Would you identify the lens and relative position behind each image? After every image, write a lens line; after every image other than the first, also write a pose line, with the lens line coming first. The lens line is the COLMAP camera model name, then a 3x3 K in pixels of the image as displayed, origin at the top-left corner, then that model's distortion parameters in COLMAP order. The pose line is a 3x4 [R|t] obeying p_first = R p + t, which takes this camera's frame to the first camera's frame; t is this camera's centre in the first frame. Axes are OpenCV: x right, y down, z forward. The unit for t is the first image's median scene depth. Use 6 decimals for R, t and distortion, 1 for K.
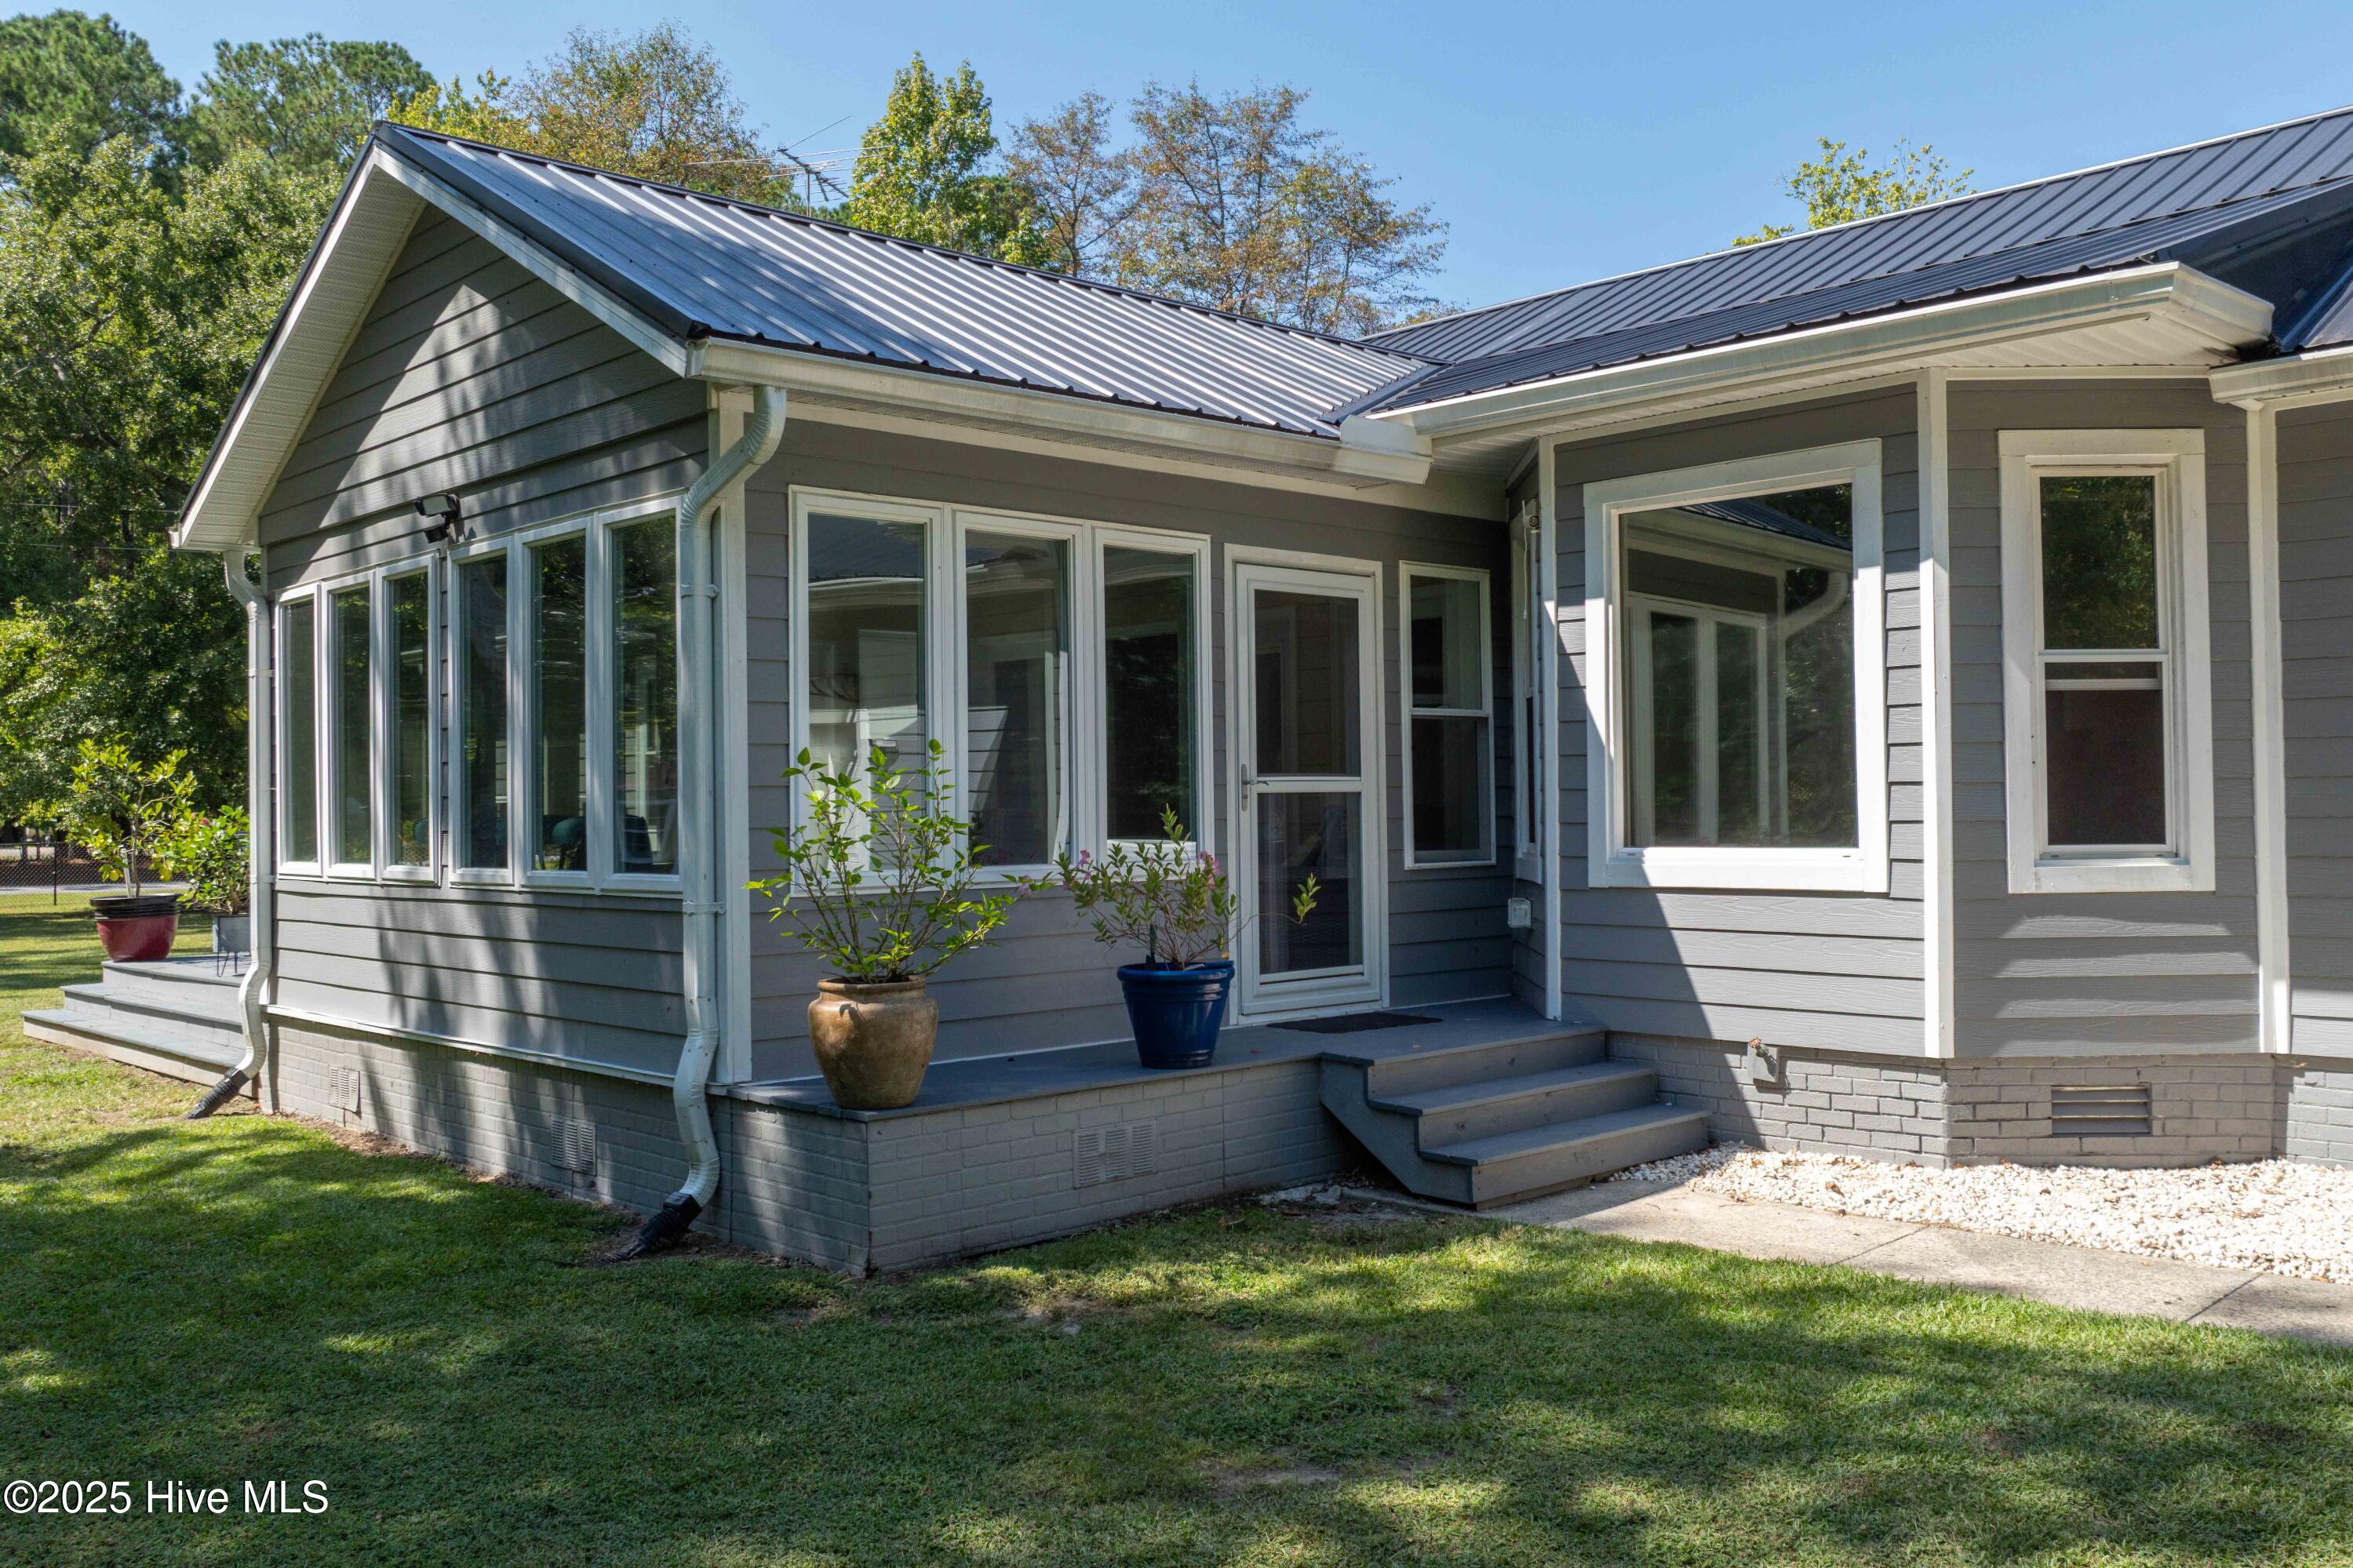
lens RADIAL K [[2032.6, 0, 1301.1], [0, 2032.6, 776.9], [0, 0, 1]] dist [-0.040503, 0.068208]
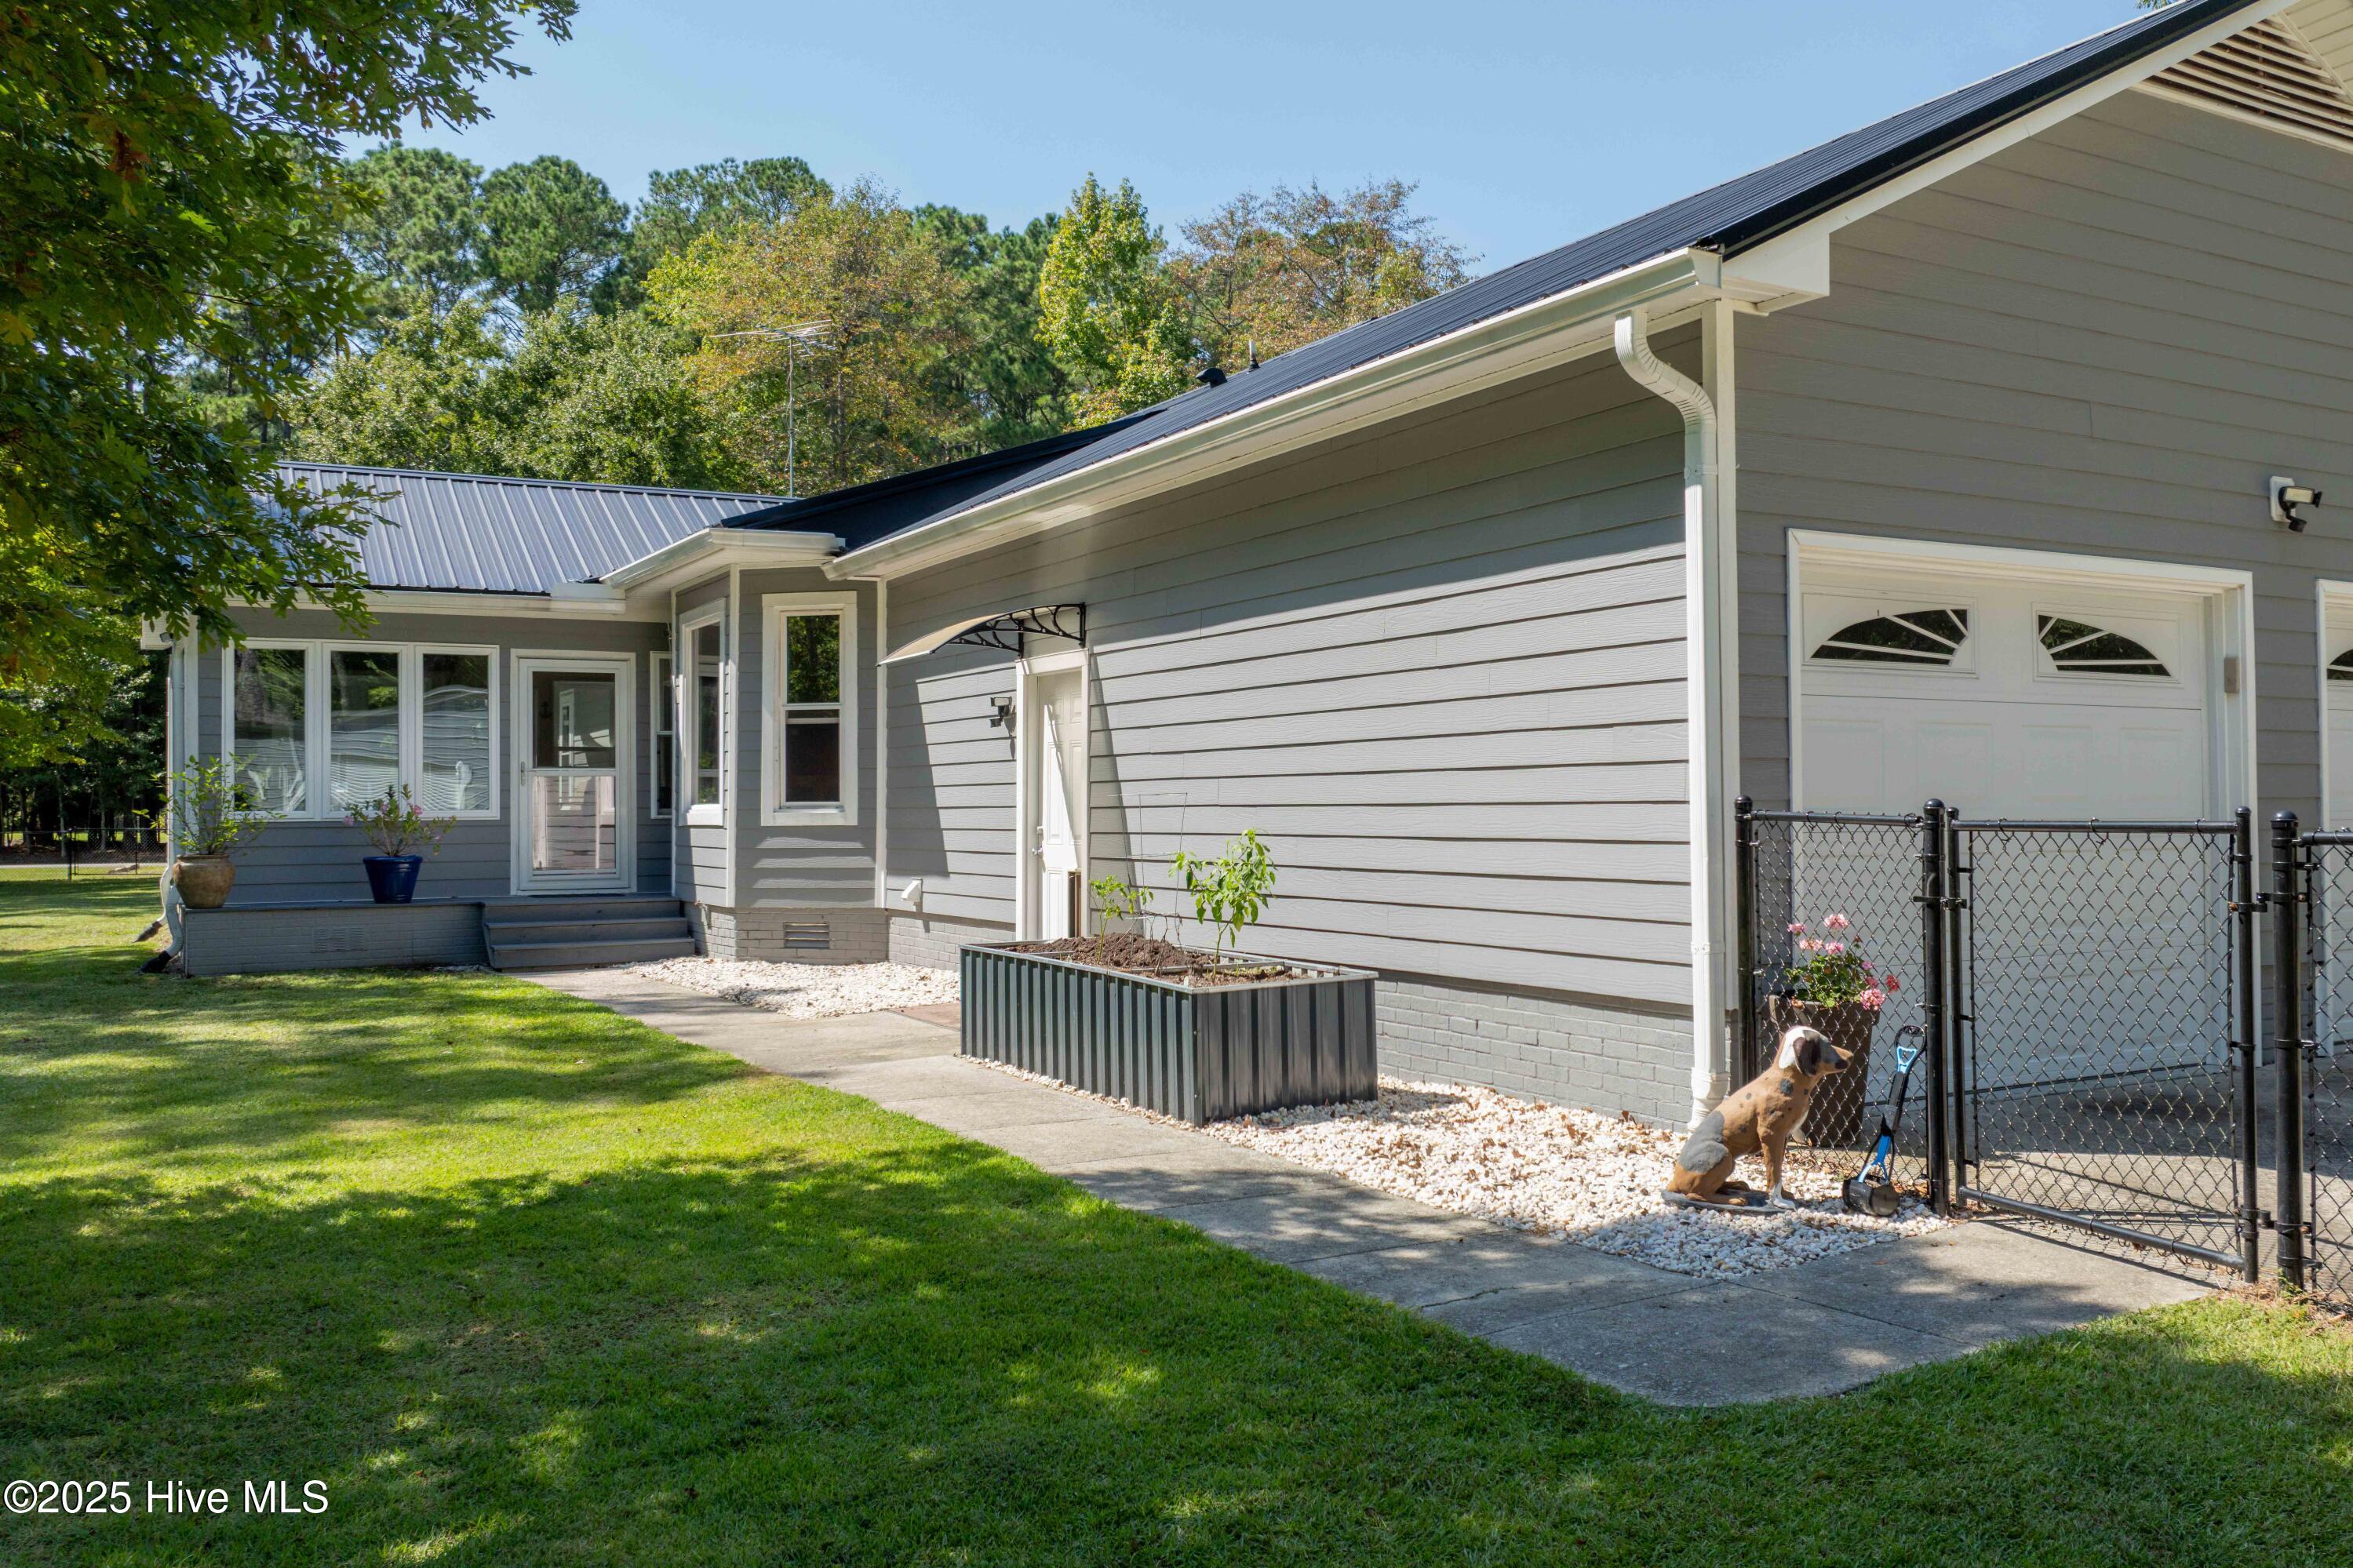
lens RADIAL K [[2005.6, 0, 1336.9], [0, 2005.6, 776.8], [0, 0, 1]] dist [-0.012339, -0.023791]
pose [[0.974123, 0.001243, -0.226016, 0.233048], [-0.001087, 0.999999, 0.000815, 0.001225], [0.226017, -0.000548, 0.974123, -0.137972]]
